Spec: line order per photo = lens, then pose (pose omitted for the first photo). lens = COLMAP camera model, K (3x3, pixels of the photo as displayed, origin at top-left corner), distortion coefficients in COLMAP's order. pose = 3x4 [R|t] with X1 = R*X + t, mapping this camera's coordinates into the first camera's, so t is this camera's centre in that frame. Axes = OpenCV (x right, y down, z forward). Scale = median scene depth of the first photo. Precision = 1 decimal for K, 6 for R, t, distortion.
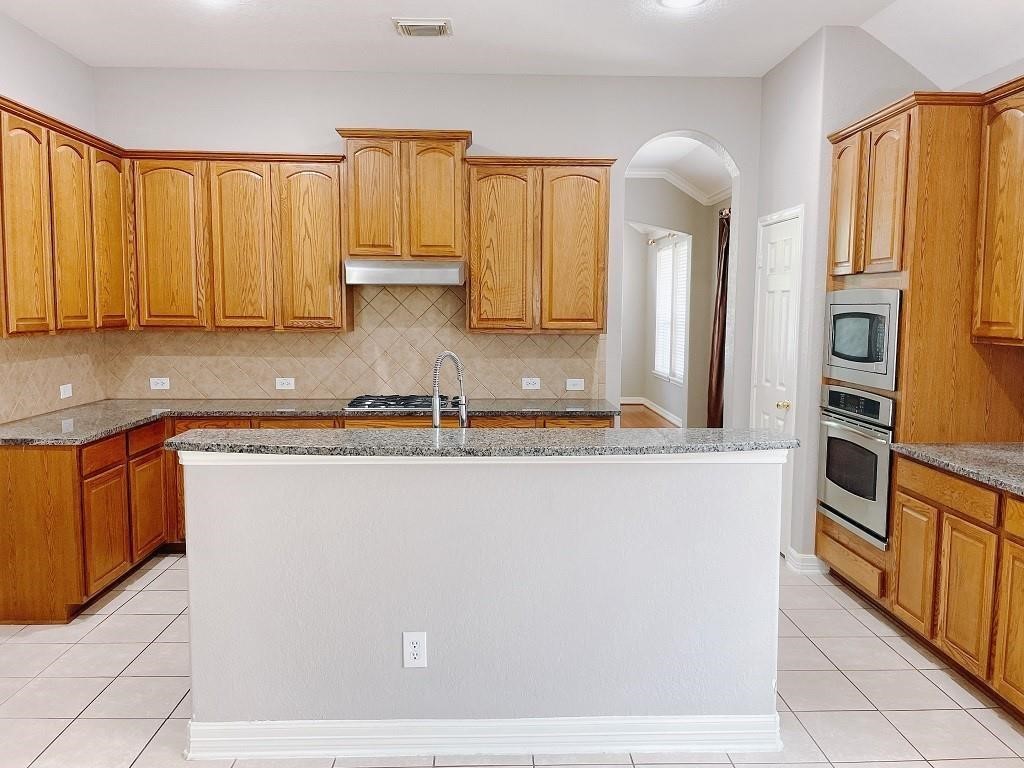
lens RADIAL K [[782.3, 0, 512.1], [0, 782.3, 378.4], [0, 0, 1]] dist [0.077706, -0.106912]
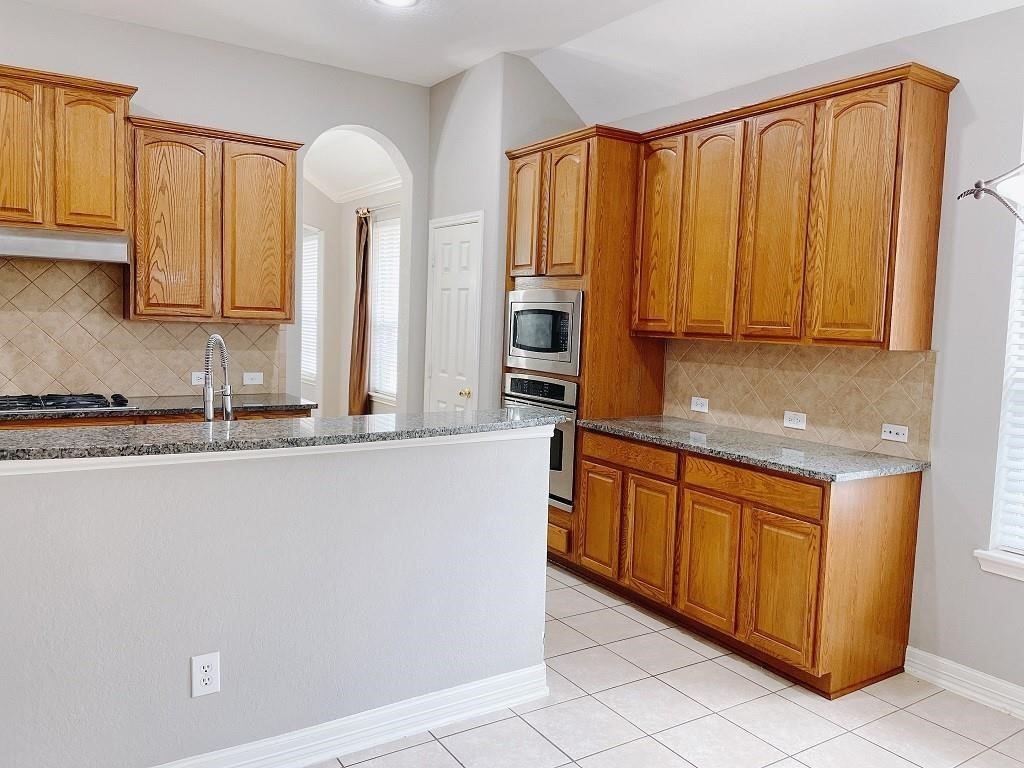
lens RADIAL K [[782.3, 0, 515.4], [0, 782.3, 374.7], [0, 0, 1]] dist [0.077706, -0.106912]
pose [[0.854545, -0.013538, 0.519201, -0.154065], [0.016202, 0.999869, -0.000595, 0.009892], [-0.519125, 0.008921, 0.854652, 0.037772]]
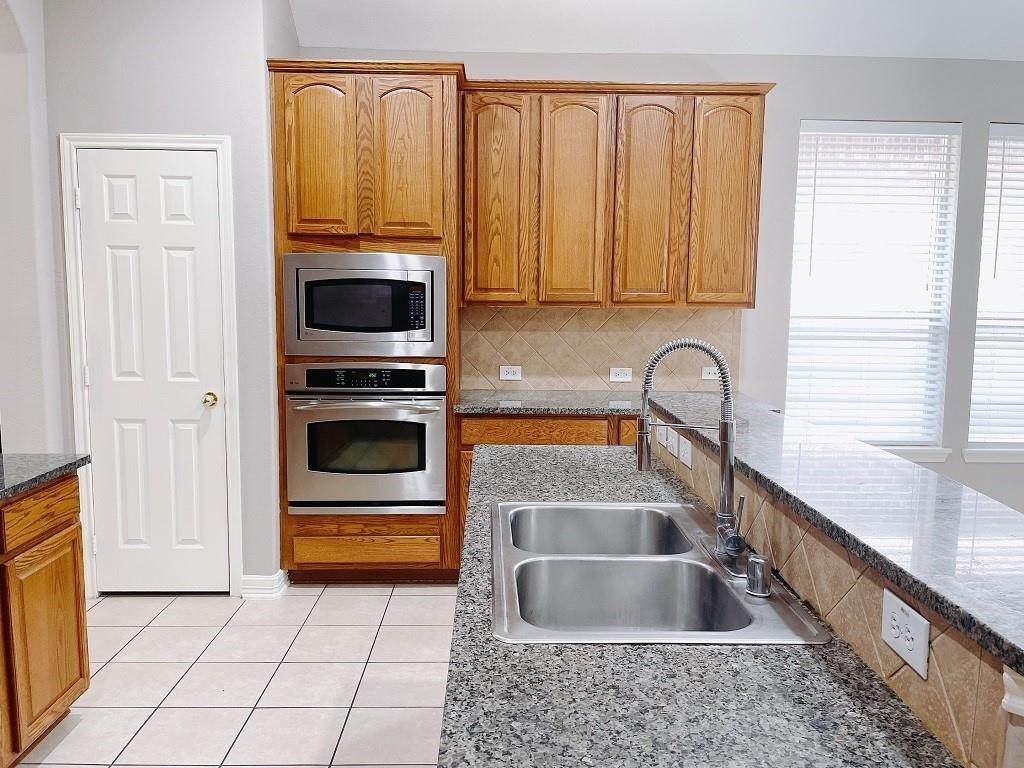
lens RADIAL K [[782.3, 0, 511.2], [0, 782.3, 378.1], [0, 0, 1]] dist [0.077706, -0.106912]
pose [[0.013792, -0.116887, 0.993049, -0.392562], [0.081058, 0.990006, 0.115403, -0.049902], [-0.996614, 0.078903, 0.023129, 0.674688]]
